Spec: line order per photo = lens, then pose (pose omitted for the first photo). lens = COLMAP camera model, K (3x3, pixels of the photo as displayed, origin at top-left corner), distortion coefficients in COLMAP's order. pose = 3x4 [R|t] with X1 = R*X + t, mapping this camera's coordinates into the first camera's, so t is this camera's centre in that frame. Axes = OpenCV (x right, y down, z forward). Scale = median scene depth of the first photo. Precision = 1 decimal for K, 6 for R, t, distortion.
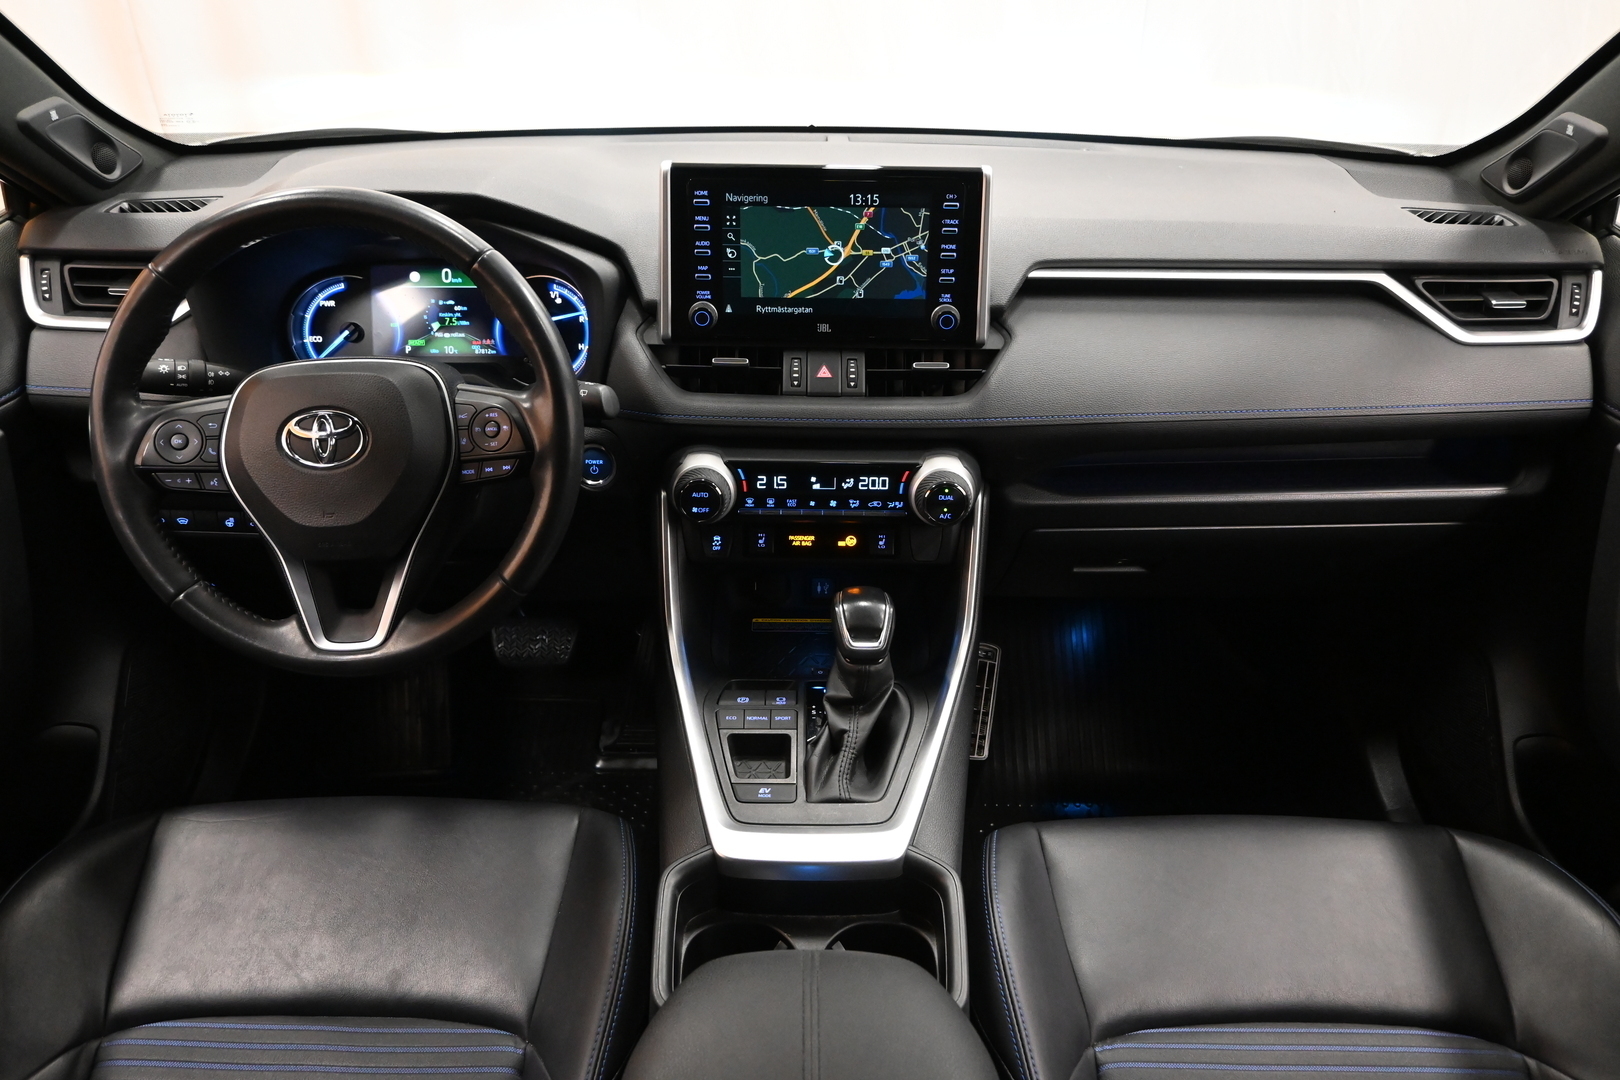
lens RADIAL K [[1184.4, 0, 808.3], [0, 1184.4, 549.8], [0, 0, 1]] dist [-0.022569, 0.012210]
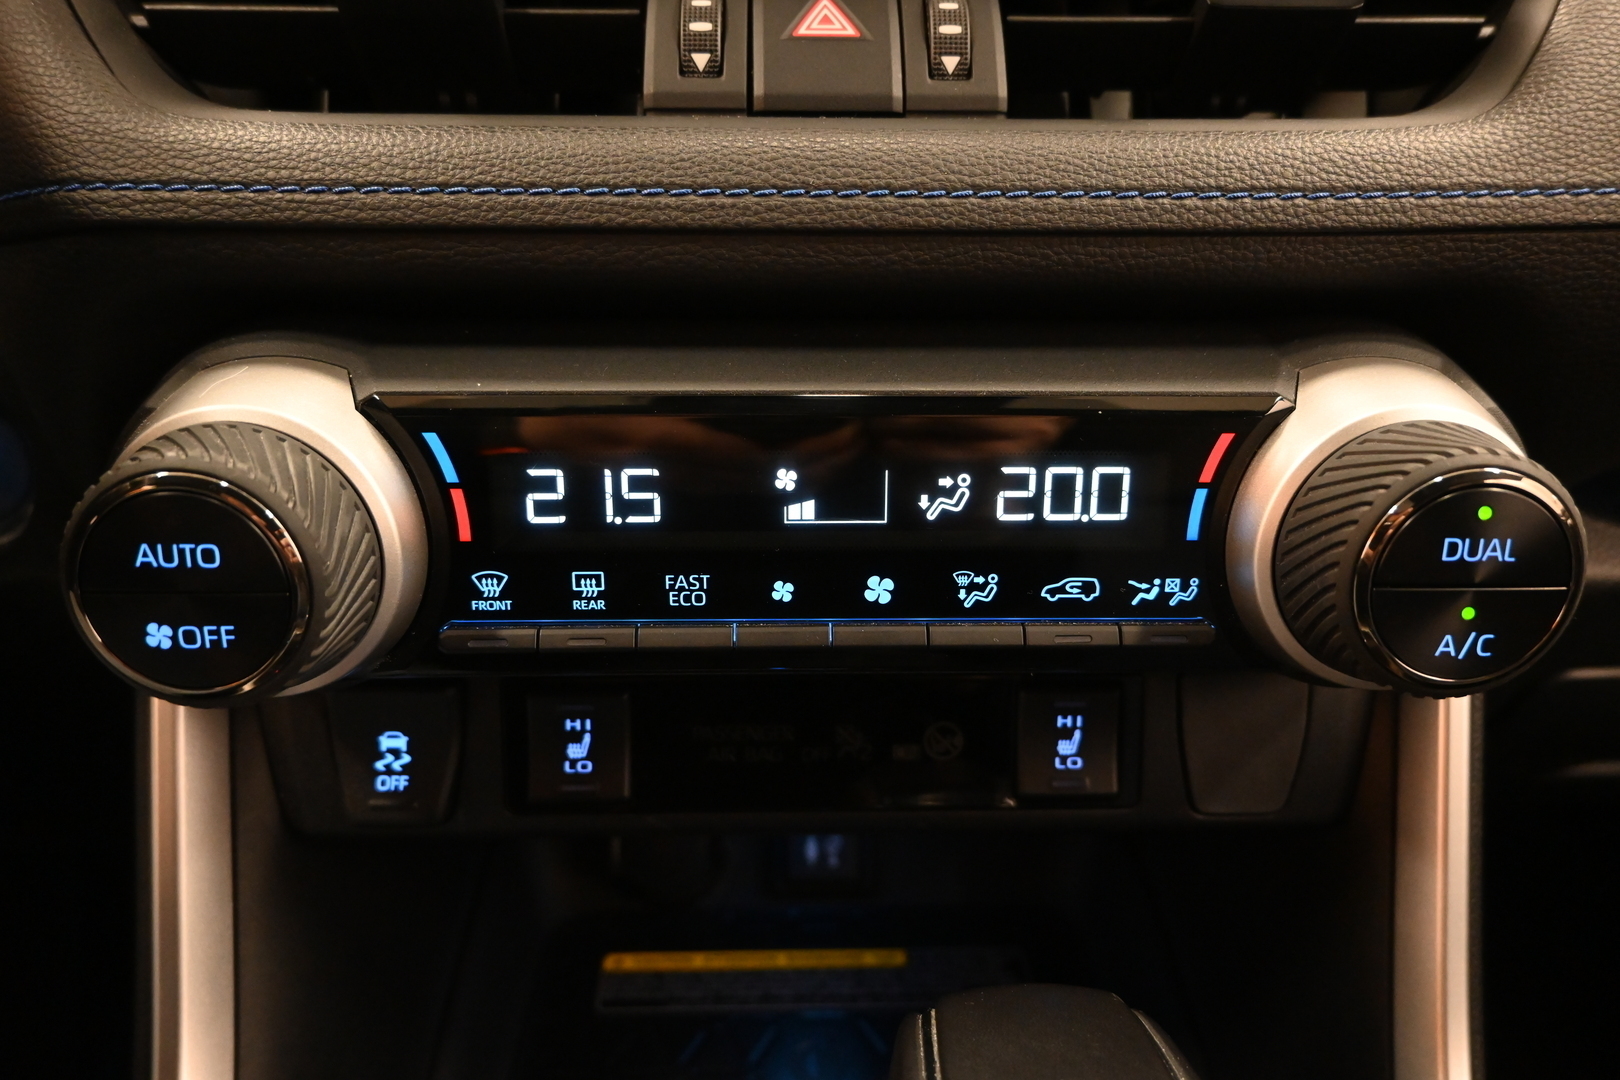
lens RADIAL K [[1107.0, 0, 812.2], [0, 1107.0, 543.5], [0, 0, 1]] dist [0.001934, 0.001969]
pose [[0.999644, -0.016054, 0.021301, 0.004637], [0.017733, 0.996543, -0.081159, -0.031459], [-0.019925, 0.081508, 0.996474, 0.799163]]
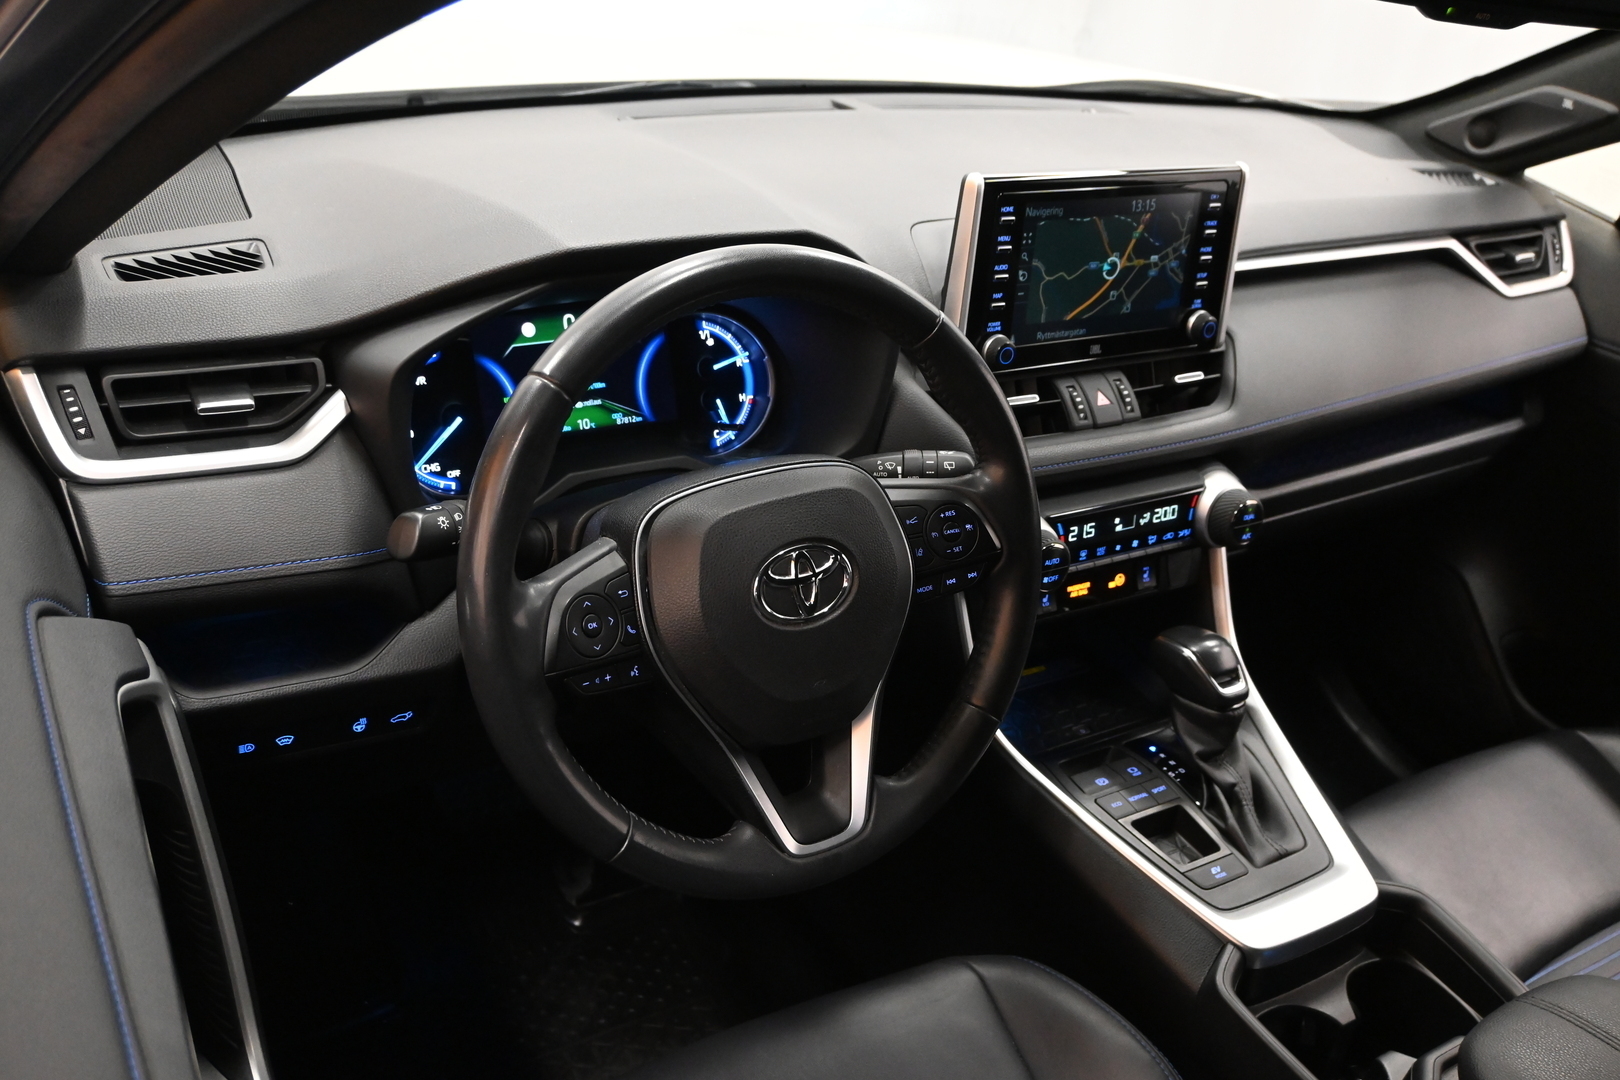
lens RADIAL K [[1484.6, 0, 799.2], [0, 1484.6, 545.9], [0, 0, 1]] dist [-0.015877, 0.000000]
pose [[0.844455, -0.176022, 0.505877, -0.762920], [0.160977, 0.984200, 0.073739, -0.161296], [-0.510864, 0.019165, 0.859448, 0.165217]]
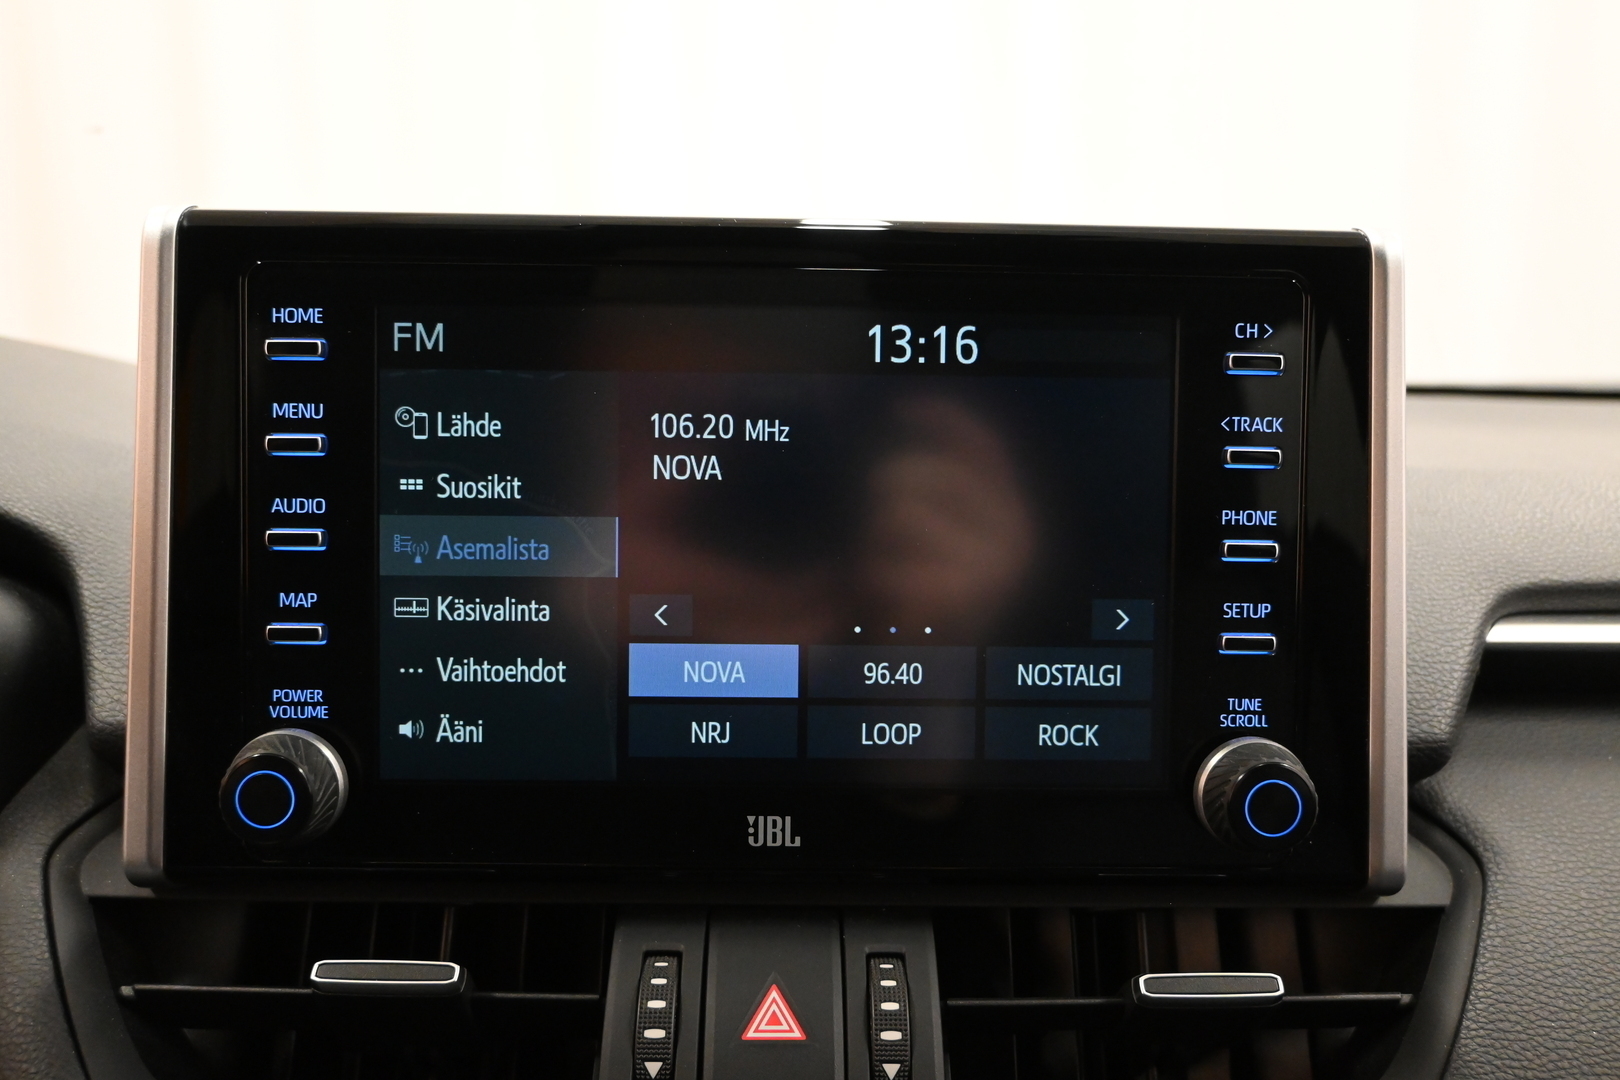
lens RADIAL K [[1296.0, 0, 807.6], [0, 1296.0, 537.6], [0, 0, 1]] dist [0.003145, -0.011934]
pose [[0.999777, -0.001329, 0.021072, 0.015007], [0.008714, 0.935021, -0.354485, -0.148565], [-0.019232, 0.354589, 0.934824, 0.720774]]
